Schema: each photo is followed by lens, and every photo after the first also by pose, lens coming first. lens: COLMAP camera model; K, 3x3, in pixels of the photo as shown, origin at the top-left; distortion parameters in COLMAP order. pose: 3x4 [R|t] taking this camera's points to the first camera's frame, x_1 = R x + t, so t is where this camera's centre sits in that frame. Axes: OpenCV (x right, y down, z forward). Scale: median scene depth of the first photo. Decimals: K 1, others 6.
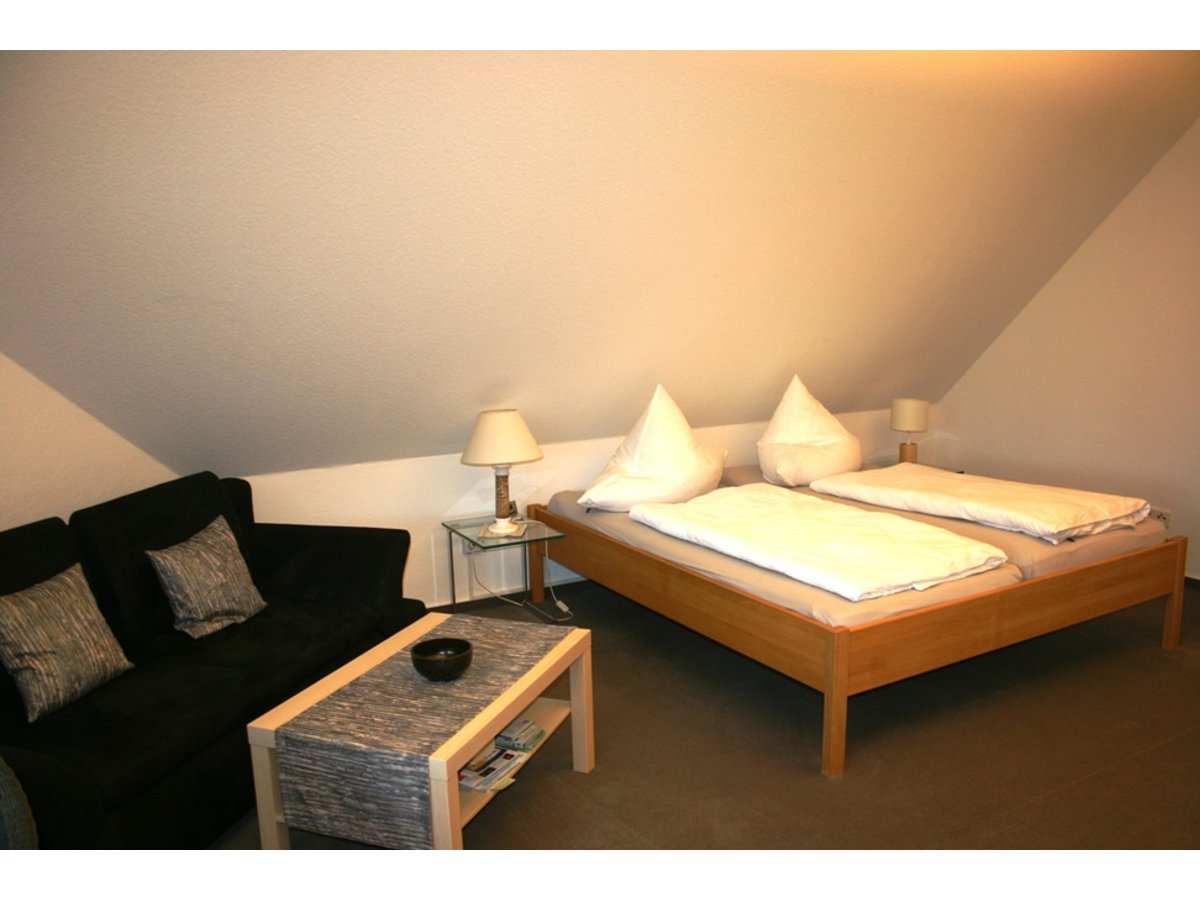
lens RADIAL K [[1007.5, 0, 597.0], [0, 1007.5, 466.7], [0, 0, 1]] dist [-0.147726, 0.133878]
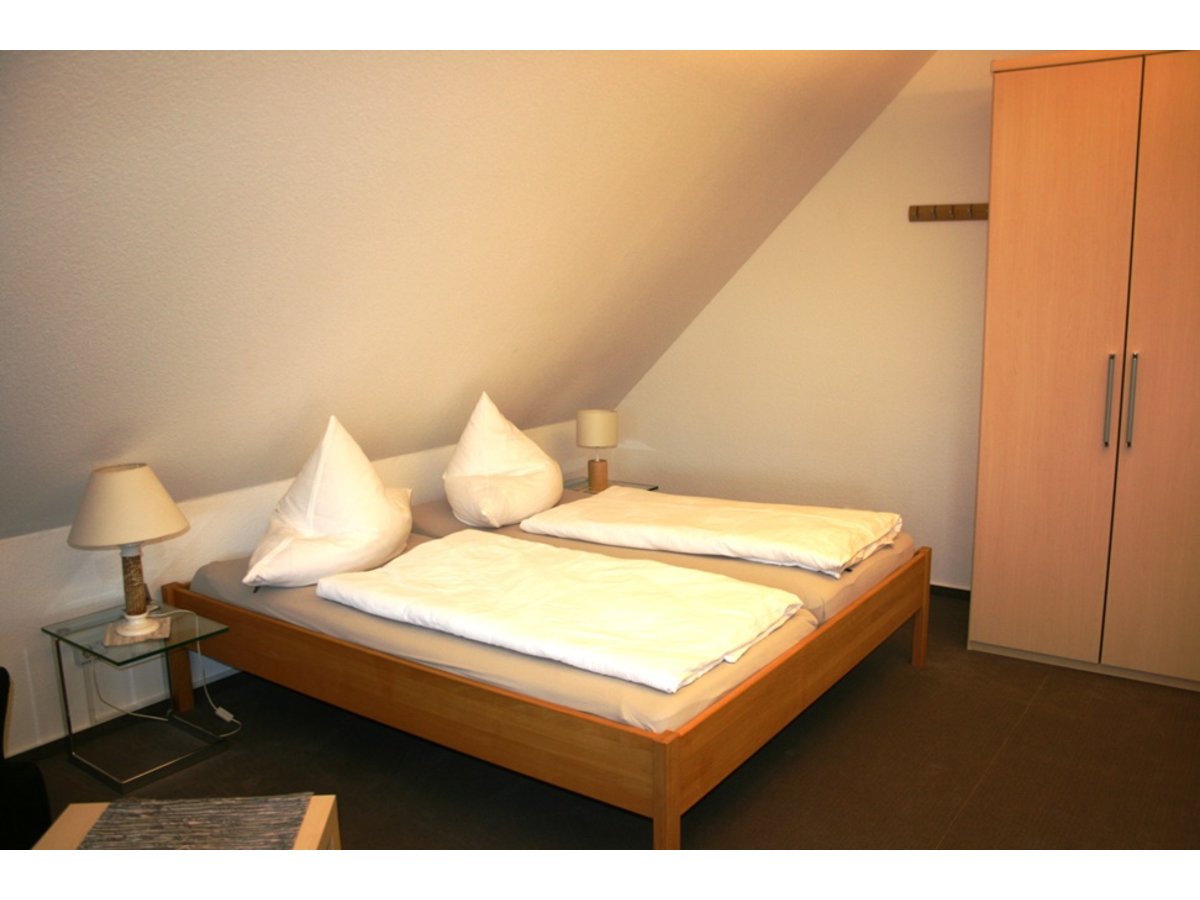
lens RADIAL K [[1007.5, 0, 597.0], [0, 1007.5, 466.7], [0, 0, 1]] dist [-0.147726, 0.133878]
pose [[0.908675, -0.074138, 0.410869, -0.076590], [0.072723, 0.997169, 0.019097, -0.045113], [-0.411122, 0.012526, 0.911494, 0.227823]]
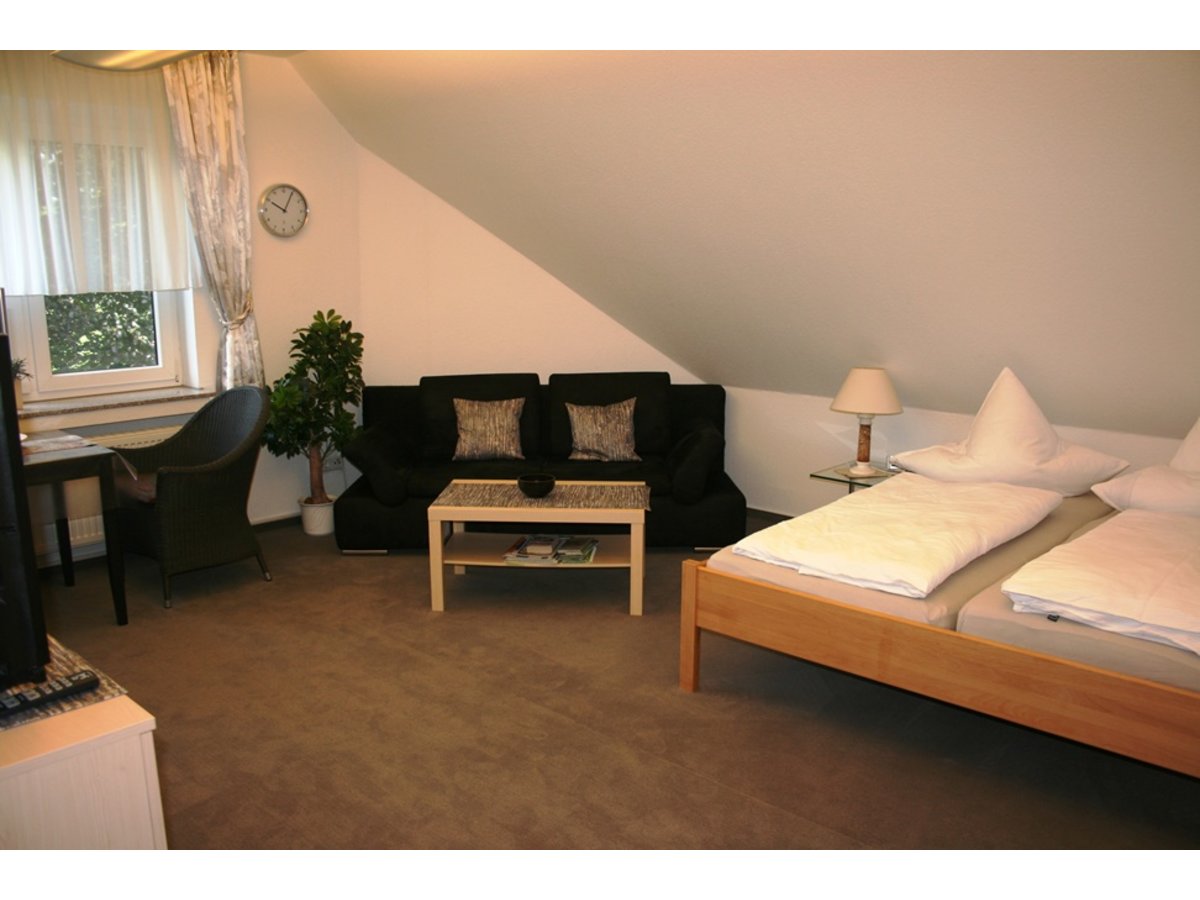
lens RADIAL K [[1007.5, 0, 597.0], [0, 1007.5, 466.7], [0, 0, 1]] dist [-0.147726, 0.133878]
pose [[0.298214, 0.221090, -0.928541, 0.892582], [-0.182516, 0.968062, 0.171882, -0.086137], [0.936886, 0.118216, 0.329043, 0.358901]]
